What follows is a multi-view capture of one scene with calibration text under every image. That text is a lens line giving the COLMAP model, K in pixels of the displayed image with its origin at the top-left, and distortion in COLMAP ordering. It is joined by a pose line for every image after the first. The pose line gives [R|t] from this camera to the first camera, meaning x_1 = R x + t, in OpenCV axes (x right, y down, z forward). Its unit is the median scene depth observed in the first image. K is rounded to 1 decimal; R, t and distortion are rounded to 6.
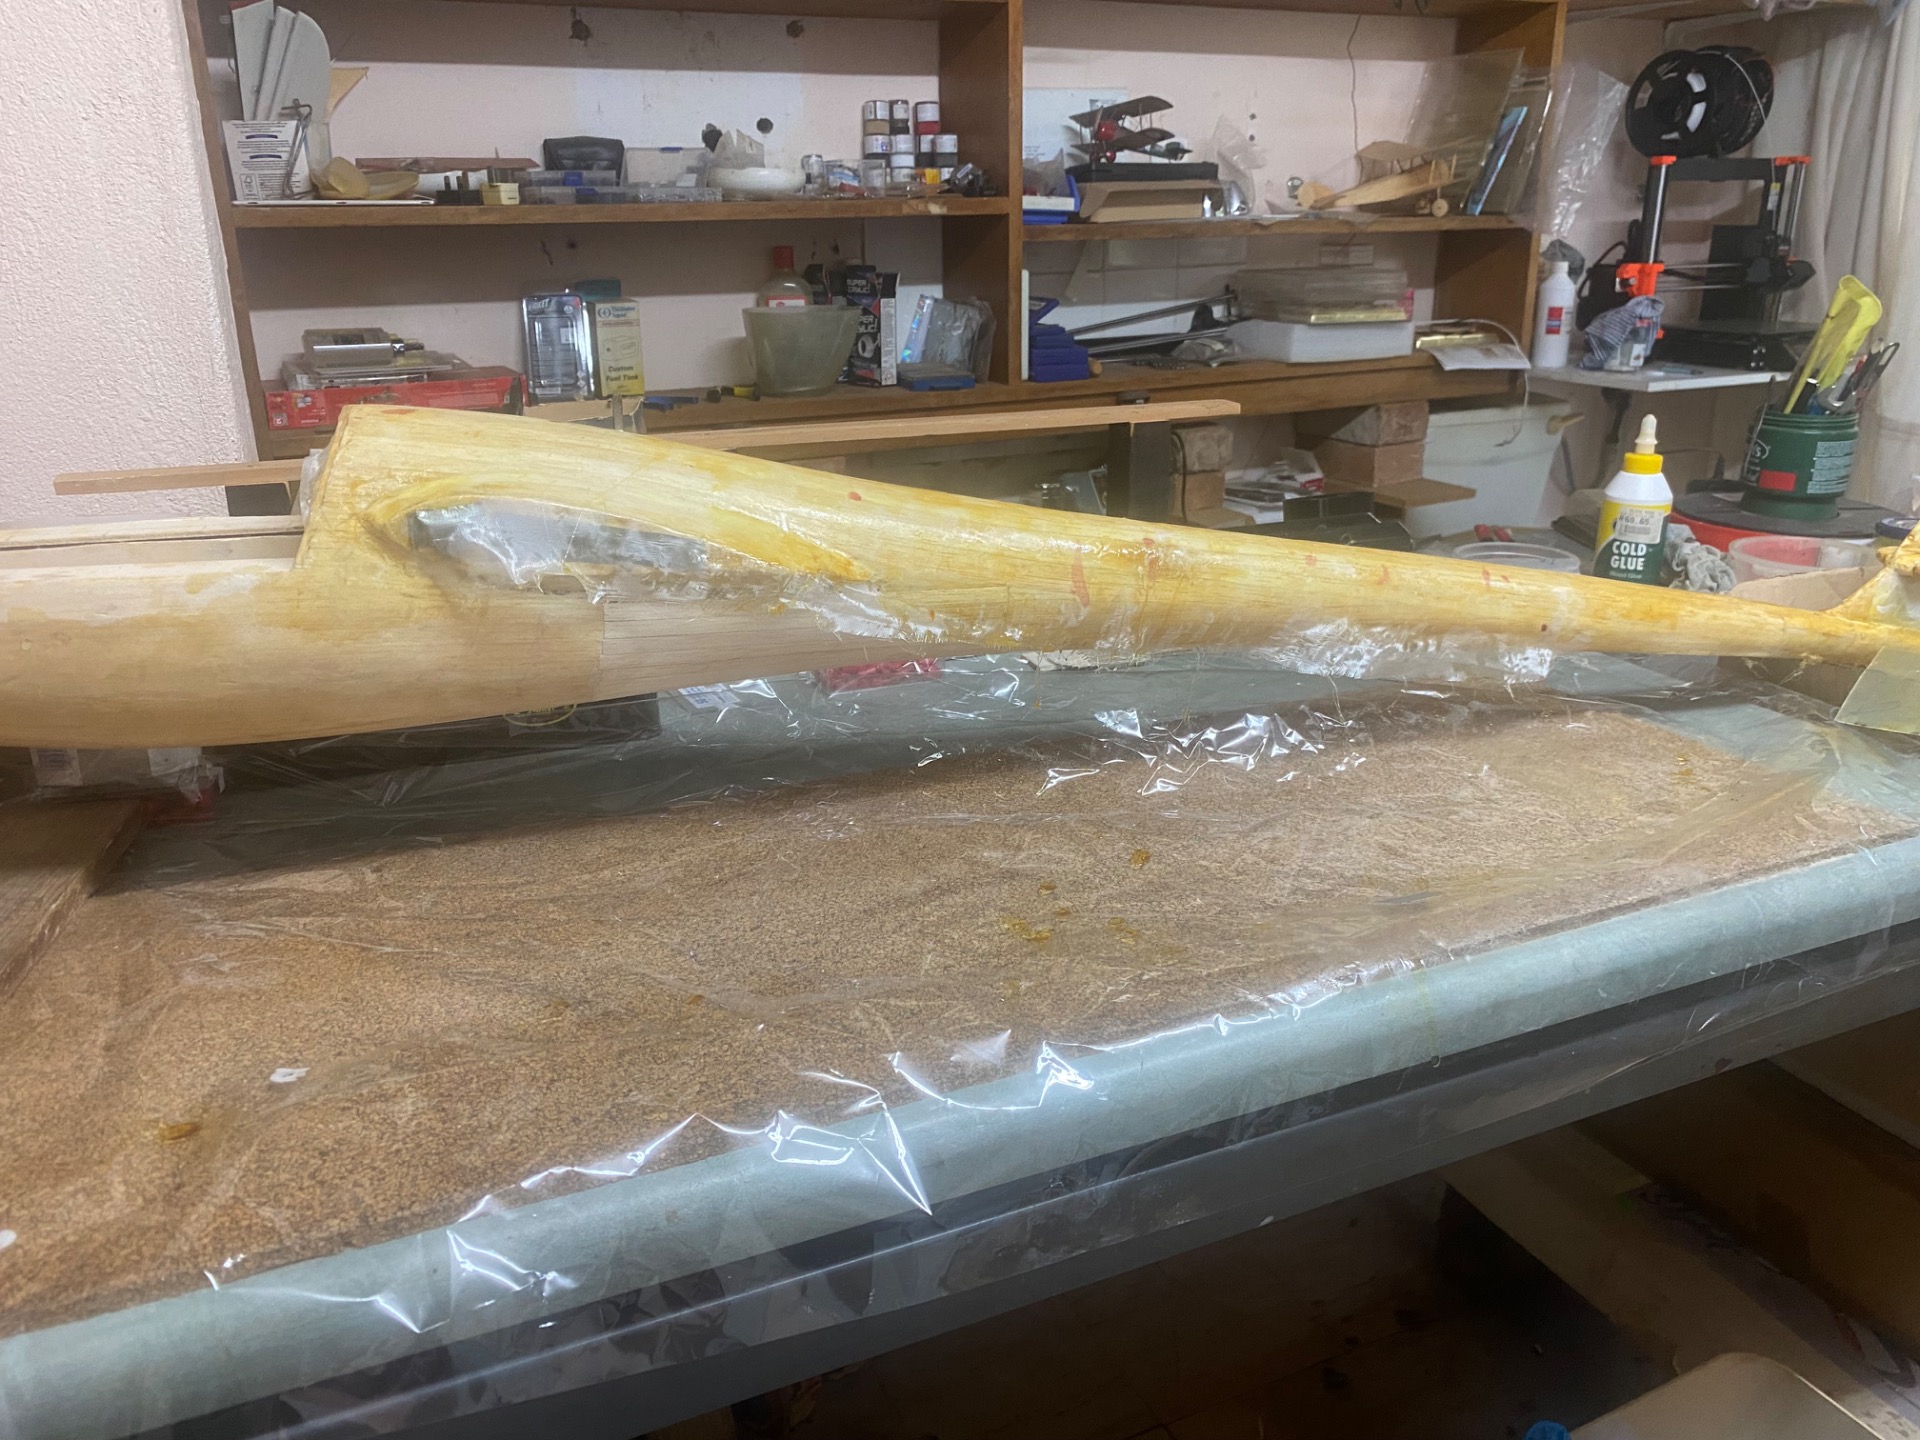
lens RADIAL K [[1446.4, 0, 959.8], [0, 1446.4, 722.1], [0, 0, 1]] dist [-0.013555, -0.009900]
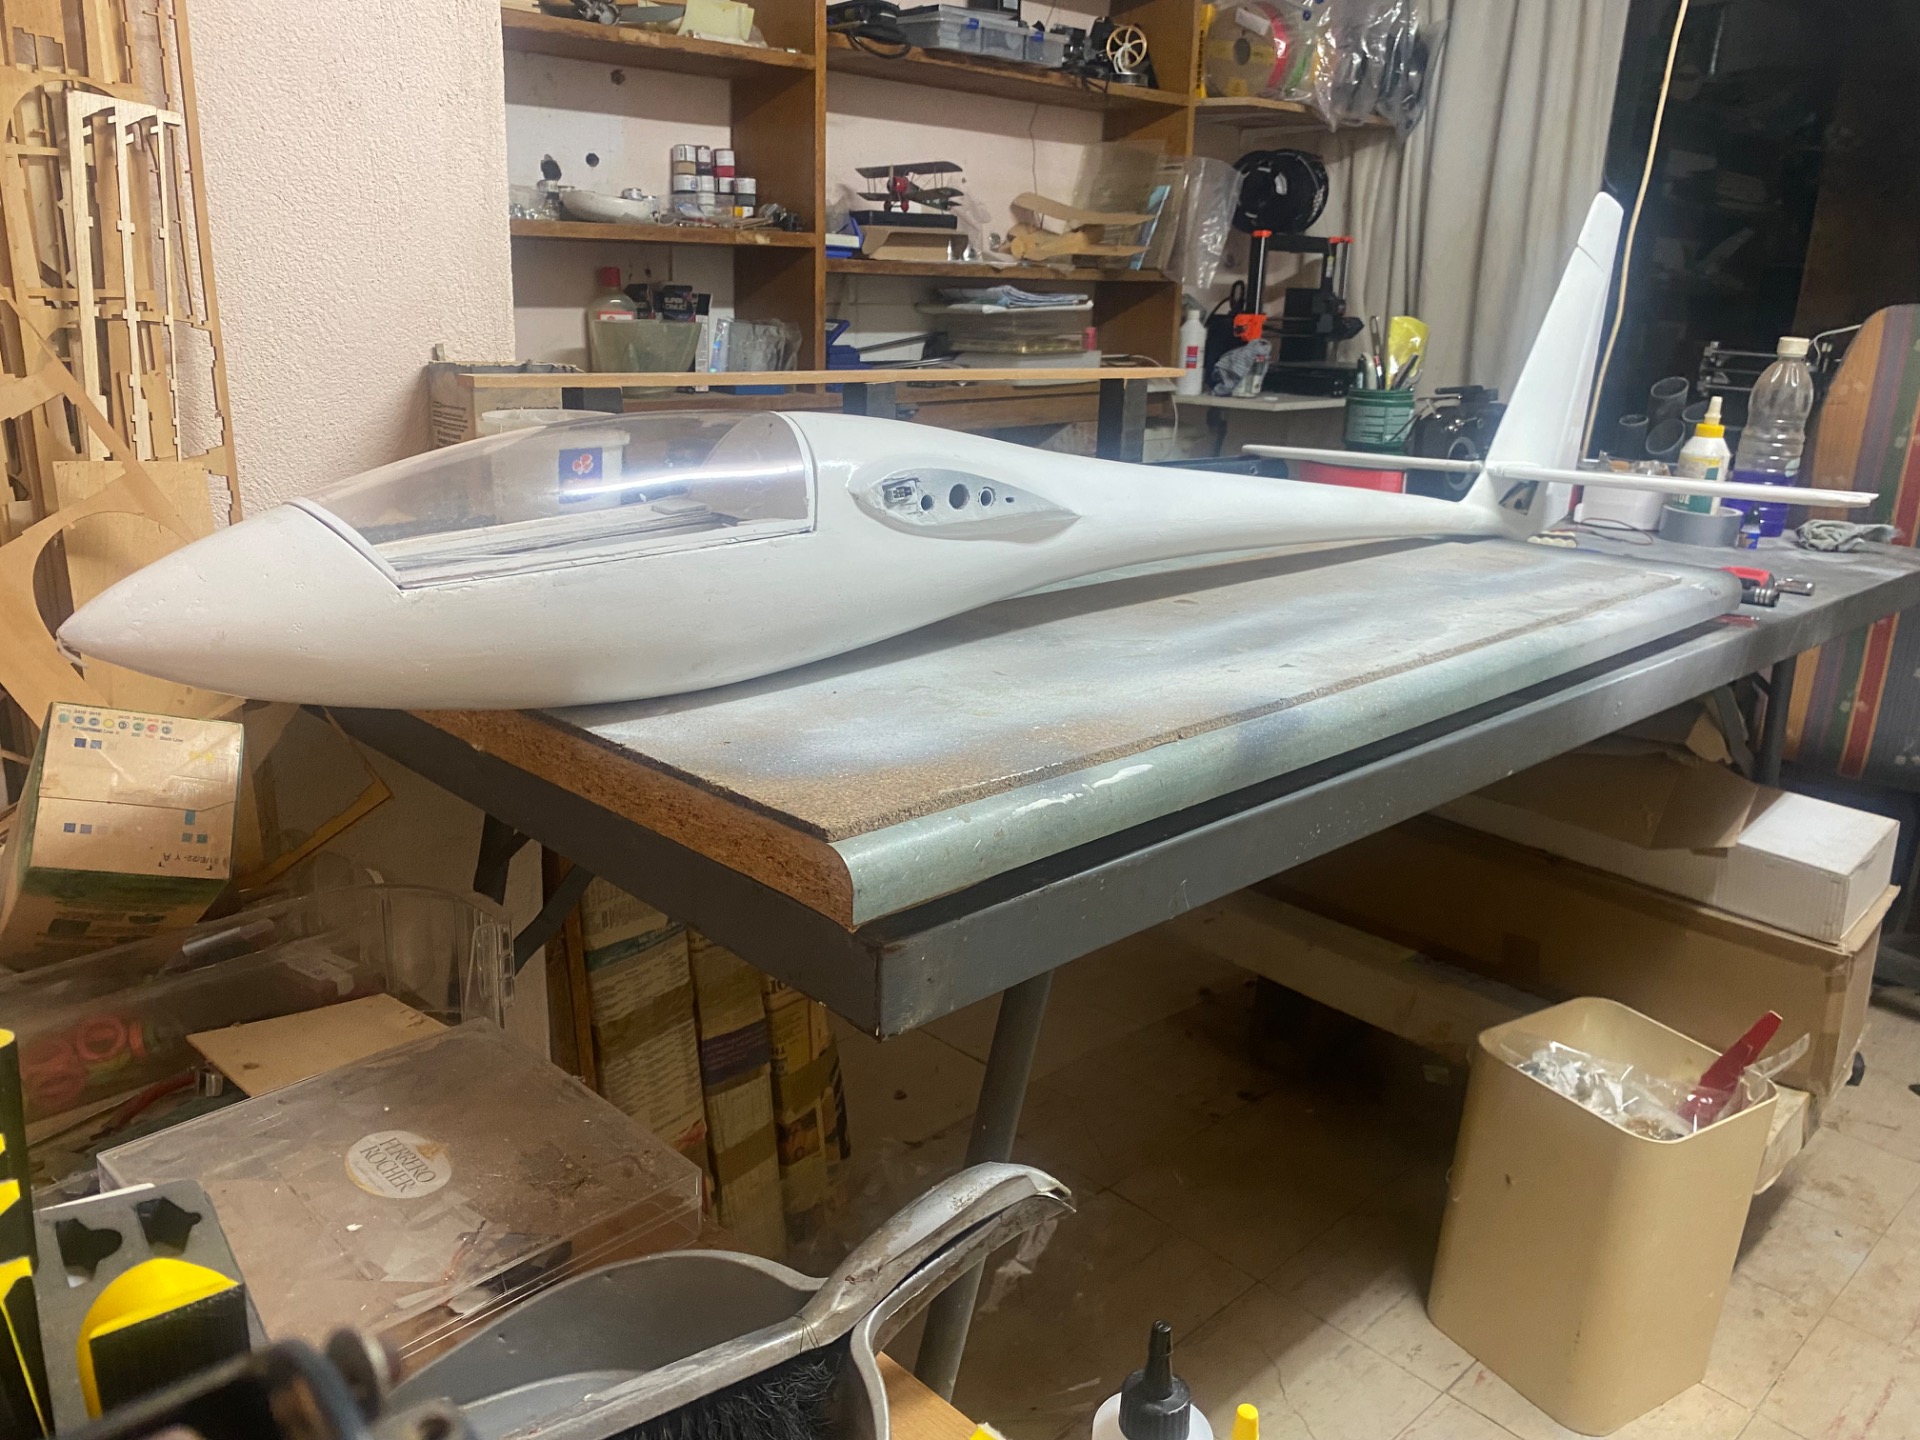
lens RADIAL K [[1446.4, 0, 947.5], [0, 1446.4, 708.9], [0, 0, 1]] dist [-0.013555, -0.009900]
pose [[0.943933, -0.053152, 0.325830, -0.230210], [0.069800, 0.996774, -0.039612, 0.065681], [-0.322674, 0.060134, 0.944598, -0.104840]]
